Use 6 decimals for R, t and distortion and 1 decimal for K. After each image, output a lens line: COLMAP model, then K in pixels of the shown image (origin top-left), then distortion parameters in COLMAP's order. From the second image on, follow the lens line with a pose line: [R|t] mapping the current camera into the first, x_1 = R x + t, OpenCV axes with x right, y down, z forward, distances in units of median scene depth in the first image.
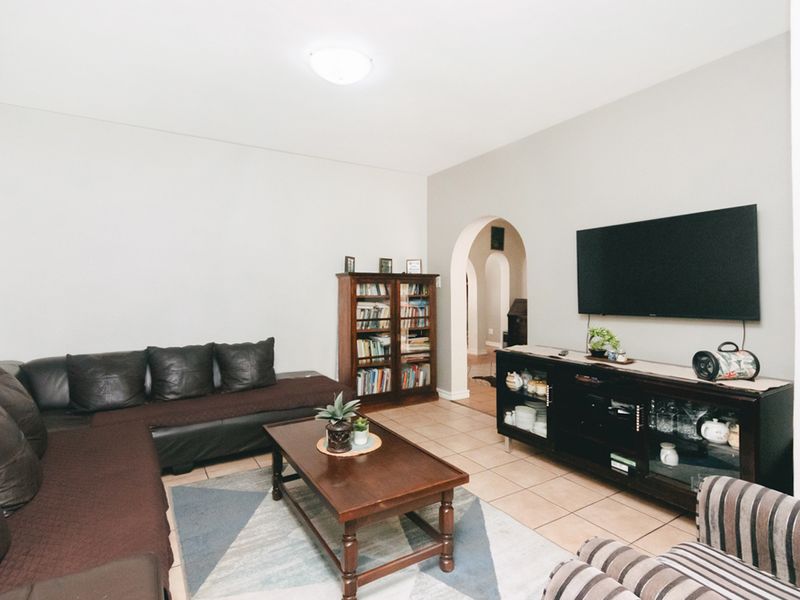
lens RADIAL K [[420.0, 0, 401.0], [0, 420.0, 297.3], [0, 0, 1]] dist [-0.026176, 0.014880]
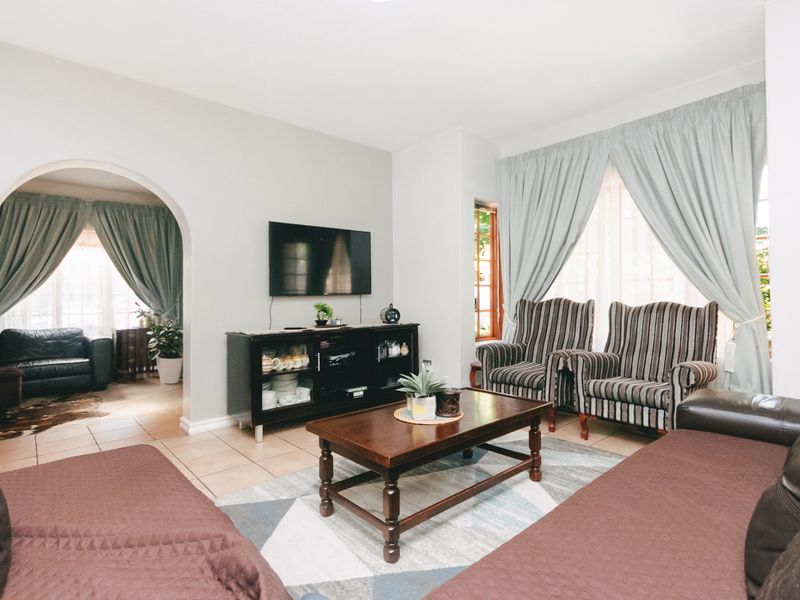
lens RADIAL K [[420.0, 0, 401.0], [0, 420.0, 297.3], [0, 0, 1]] dist [-0.026176, 0.014880]
pose [[-0.174415, 0.008388, 0.984637, -0.949500], [0.029525, 0.999559, -0.003286, 0.074750], [-0.984230, 0.028498, -0.174585, 1.091990]]
